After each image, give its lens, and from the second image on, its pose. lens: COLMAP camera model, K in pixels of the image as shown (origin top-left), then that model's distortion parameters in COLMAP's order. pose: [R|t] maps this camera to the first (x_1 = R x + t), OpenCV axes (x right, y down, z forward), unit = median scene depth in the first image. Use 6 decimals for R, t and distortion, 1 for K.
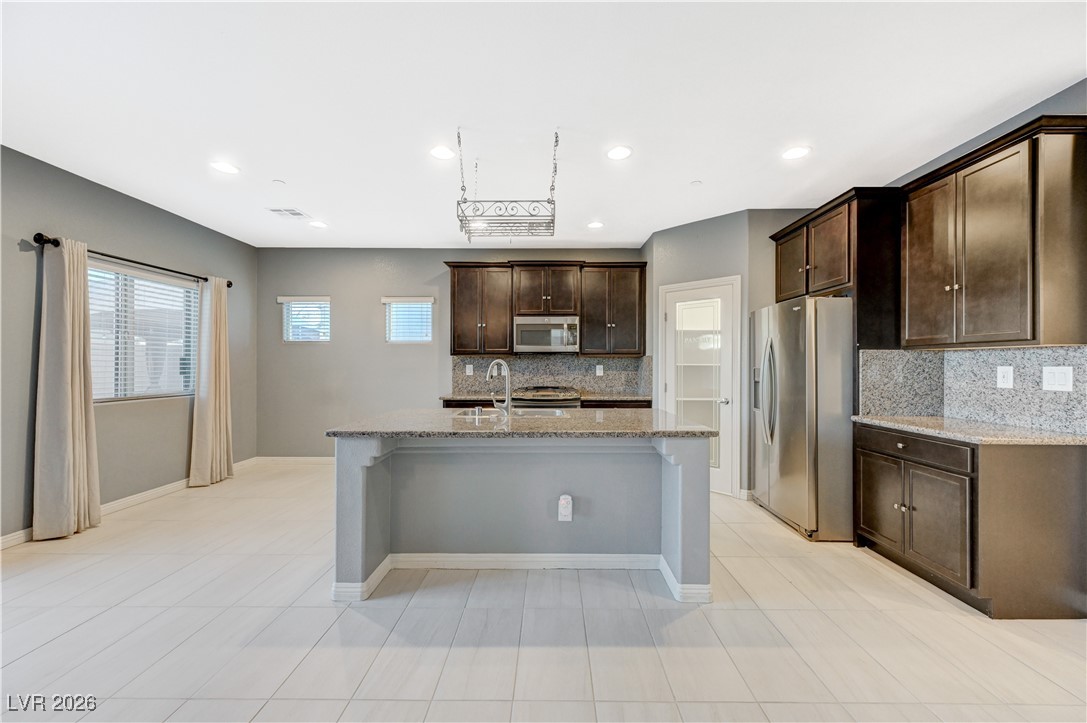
lens RADIAL K [[438.3, 0, 542.9], [0, 438.3, 362.9], [0, 0, 1]] dist [0.008765, -0.000015]
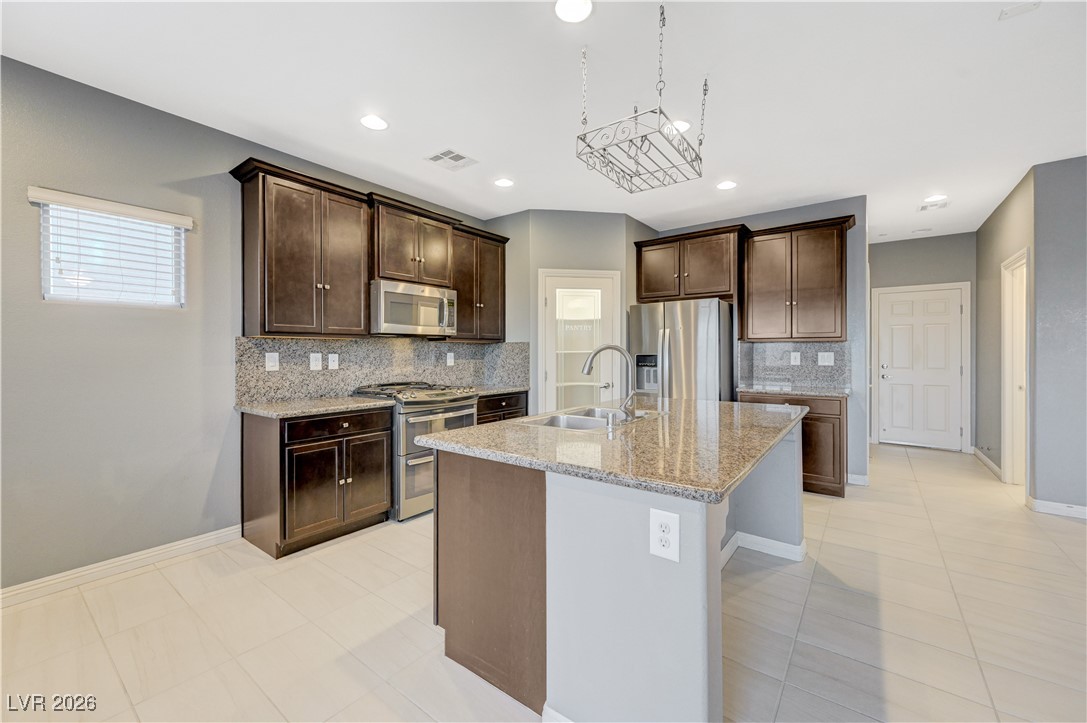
lens RADIAL K [[438.3, 0, 547.7], [0, 438.3, 355.8], [0, 0, 1]] dist [0.008765, -0.000015]
pose [[0.583345, -0.009174, 0.812173, -0.690254], [-0.000998, 0.999927, 0.012011, 0.001352], [-0.812224, -0.007817, 0.583293, 0.611367]]
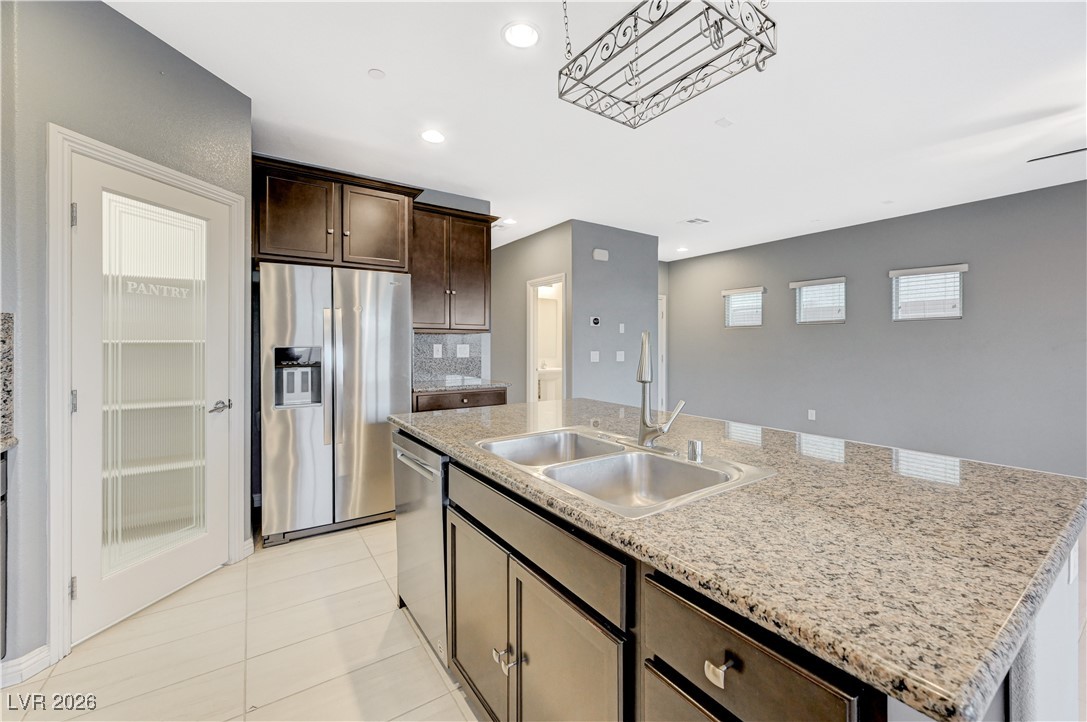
lens RADIAL K [[438.3, 0, 550.5], [0, 438.3, 347.6], [0, 0, 1]] dist [0.008765, -0.000015]
pose [[-0.574846, -0.005275, 0.818245, -0.386039], [-0.003484, 0.999986, 0.003999, 0.008982], [-0.818254, -0.000552, -0.574856, 1.227847]]
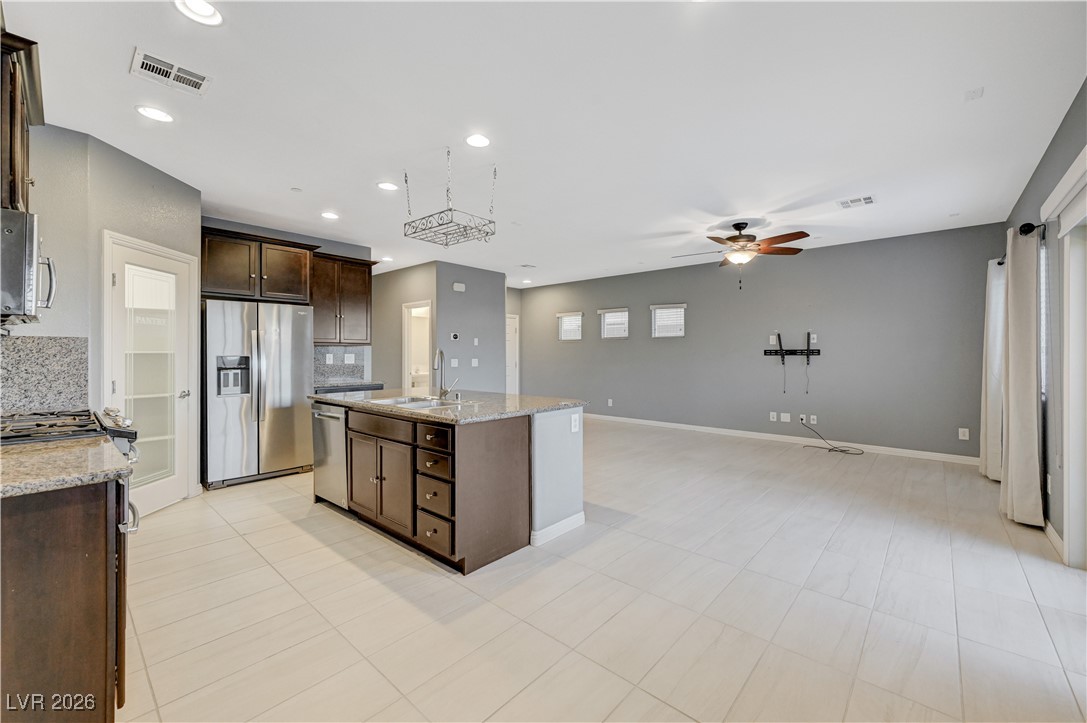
lens RADIAL K [[438.3, 0, 542.0], [0, 438.3, 353.9], [0, 0, 1]] dist [0.008765, -0.000015]
pose [[-0.746588, 0.001120, 0.665286, -0.906972], [-0.001299, 0.999994, -0.003141, 0.010094], [-0.665285, -0.003209, -0.746582, 1.487640]]
